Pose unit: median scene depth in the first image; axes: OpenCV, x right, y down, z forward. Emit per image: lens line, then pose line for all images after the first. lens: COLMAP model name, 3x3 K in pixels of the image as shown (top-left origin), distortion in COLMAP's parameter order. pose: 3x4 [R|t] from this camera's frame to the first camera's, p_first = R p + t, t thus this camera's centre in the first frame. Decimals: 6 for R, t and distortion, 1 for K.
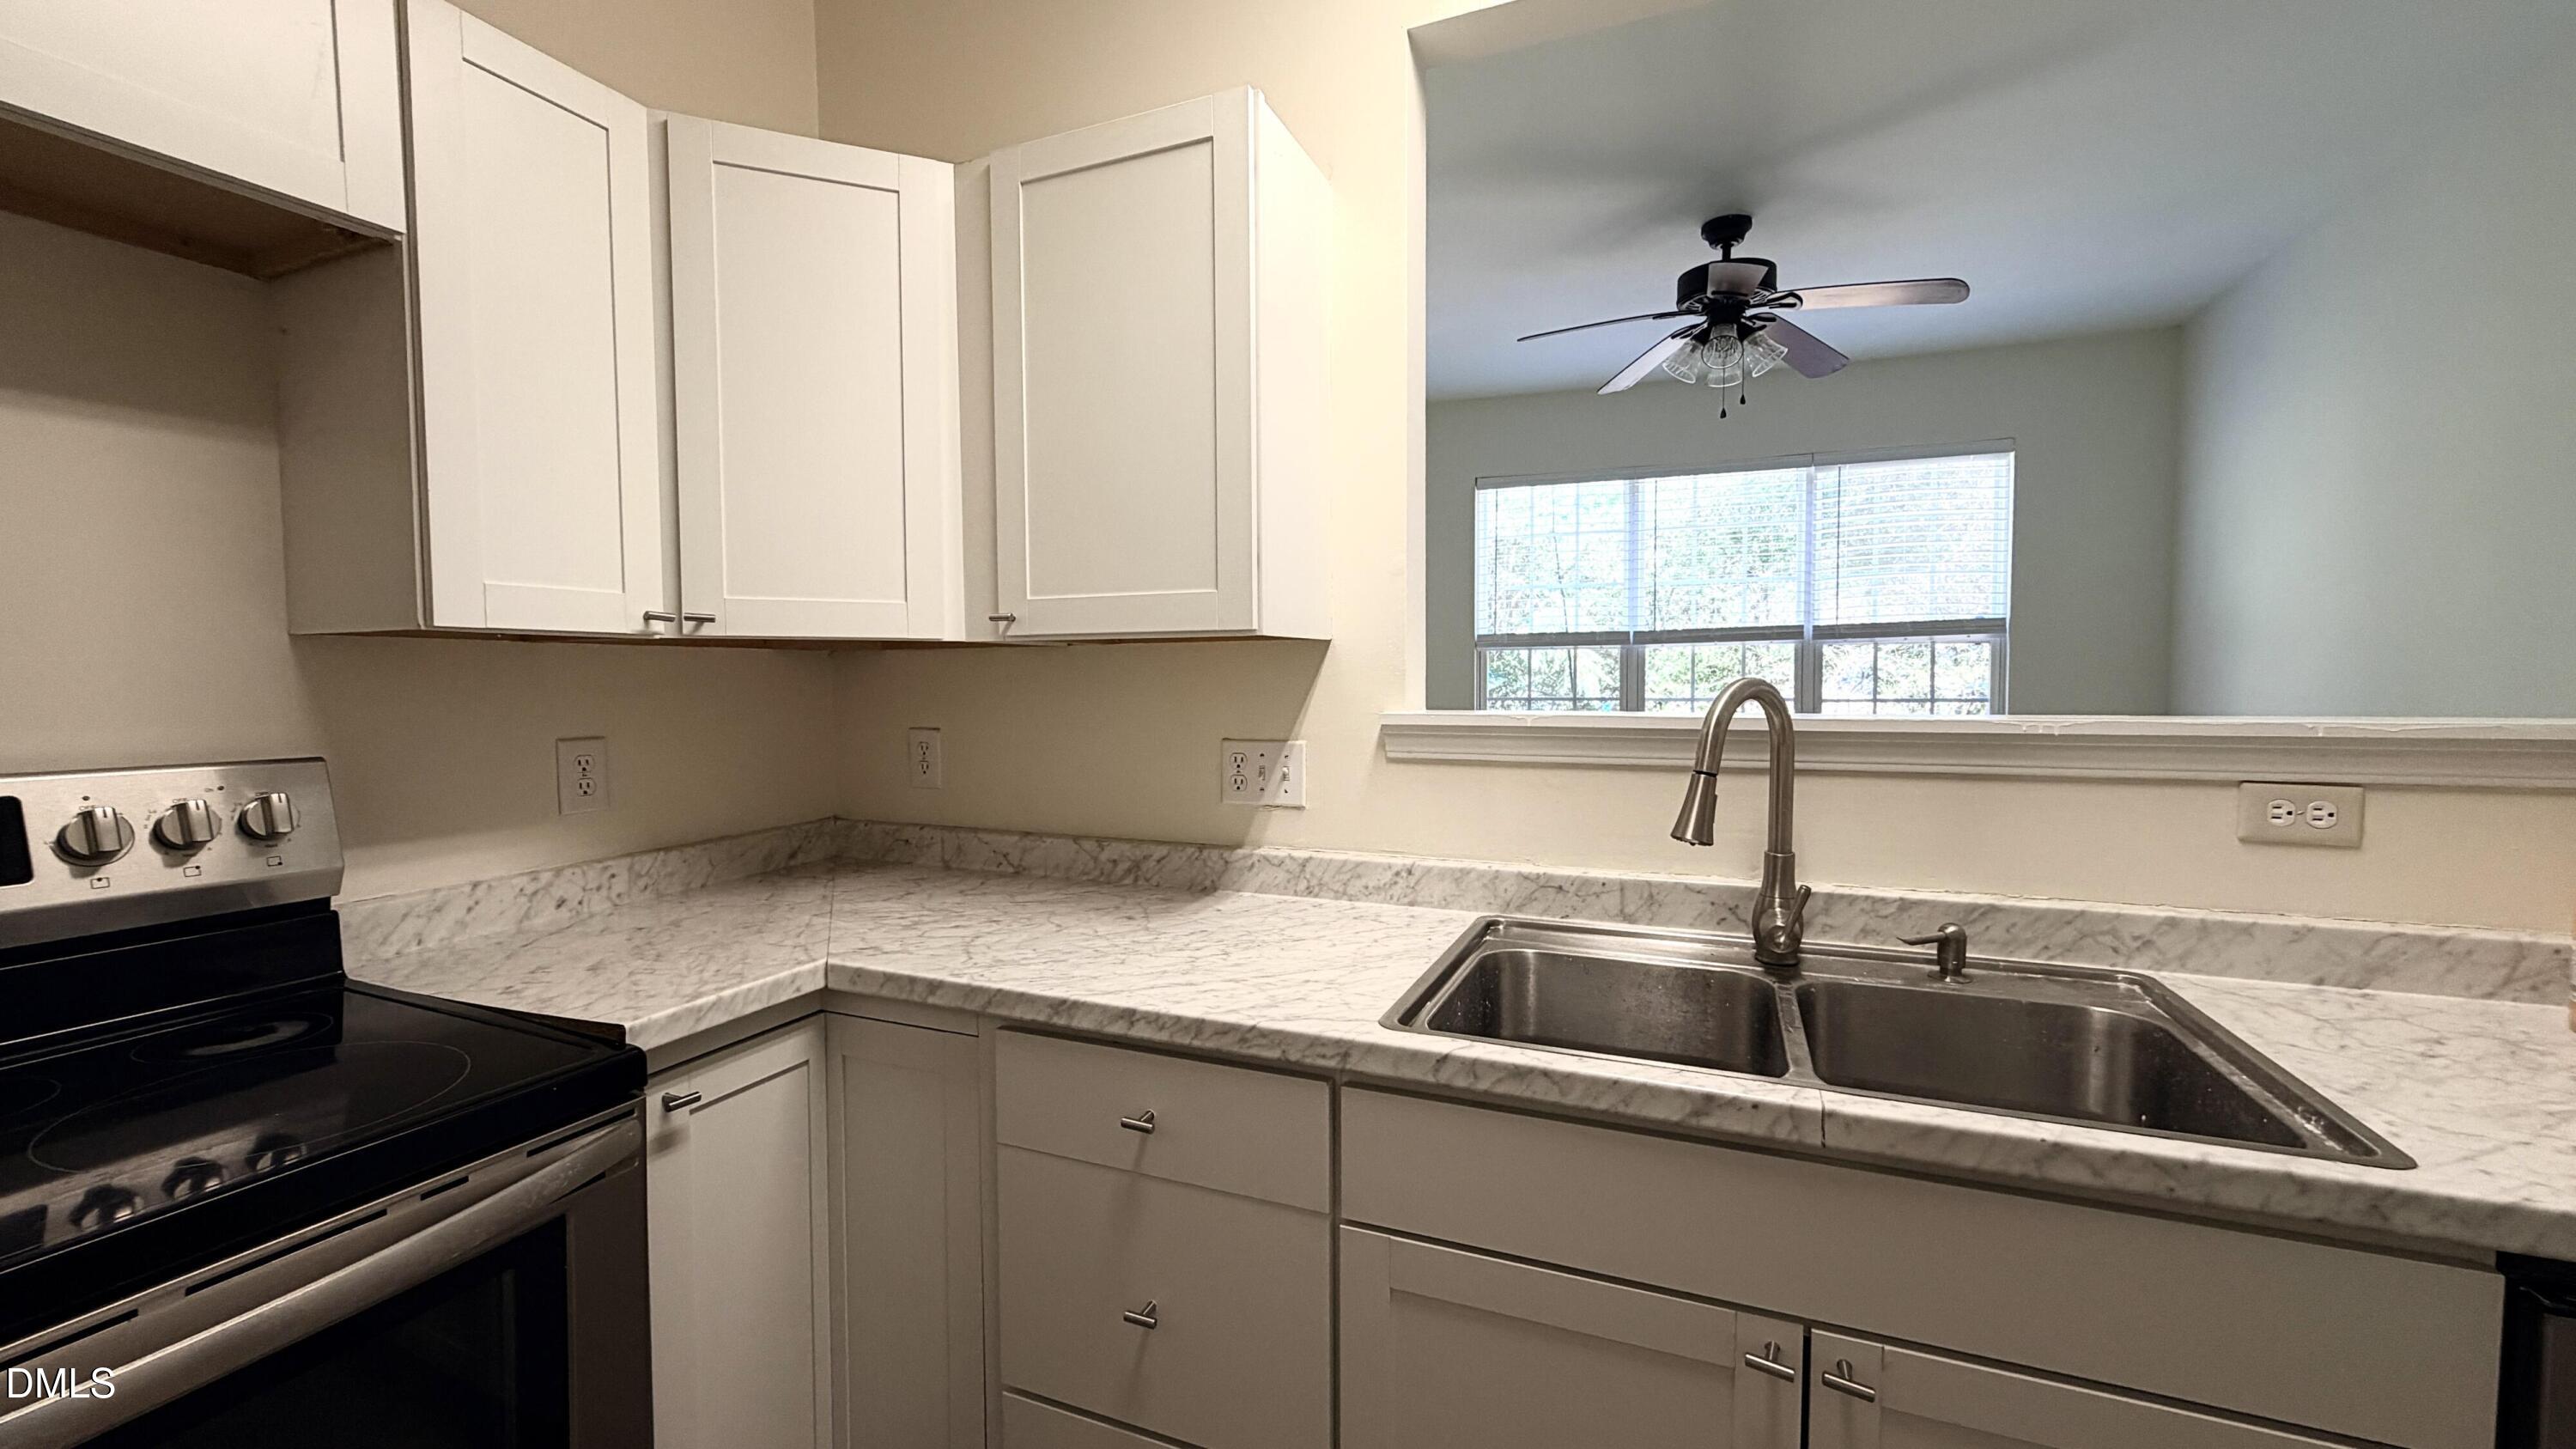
lens RADIAL K [[1025.7, 0, 1279.1], [0, 1025.7, 726.4], [0, 0, 1]] dist [0.001647, 0.000052]
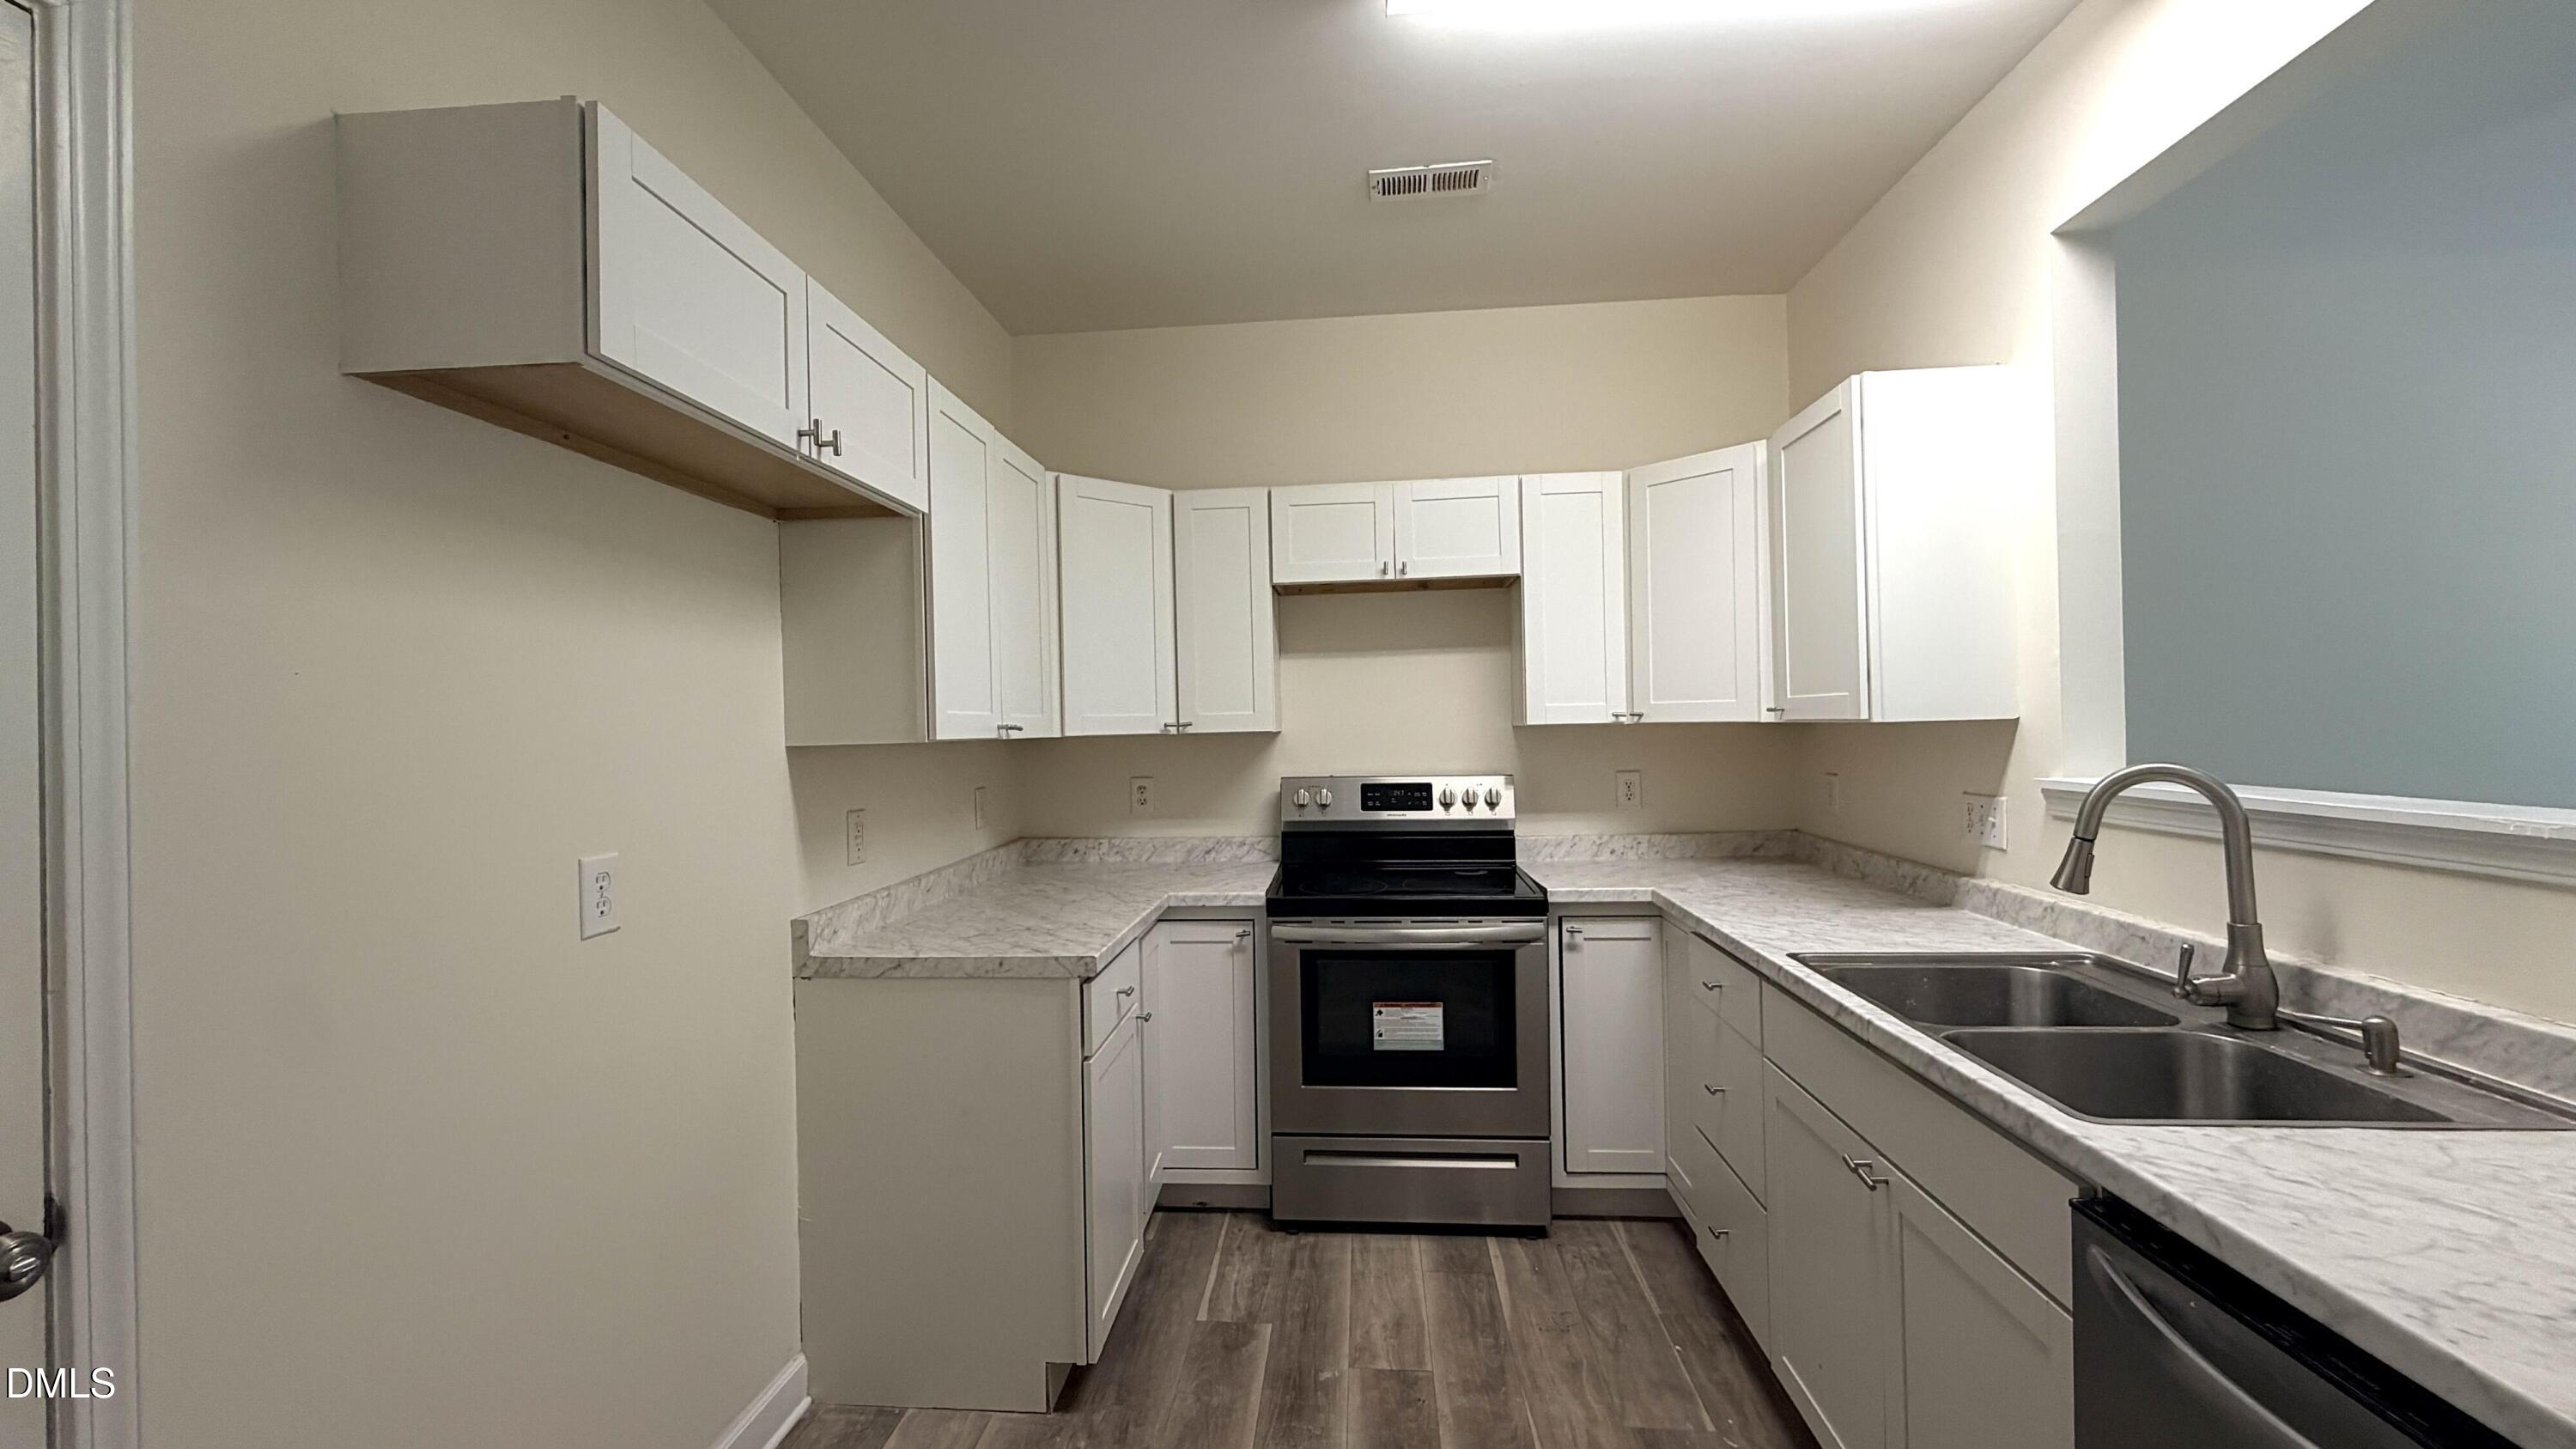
lens RADIAL K [[1025.7, 0, 1286.5], [0, 1025.7, 722.8], [0, 0, 1]] dist [0.001647, 0.000052]
pose [[0.321396, -0.002409, -0.946942, 1.085090], [-0.025530, 0.999611, -0.011208, -0.047230], [0.946601, 0.027778, 0.321209, -0.289213]]
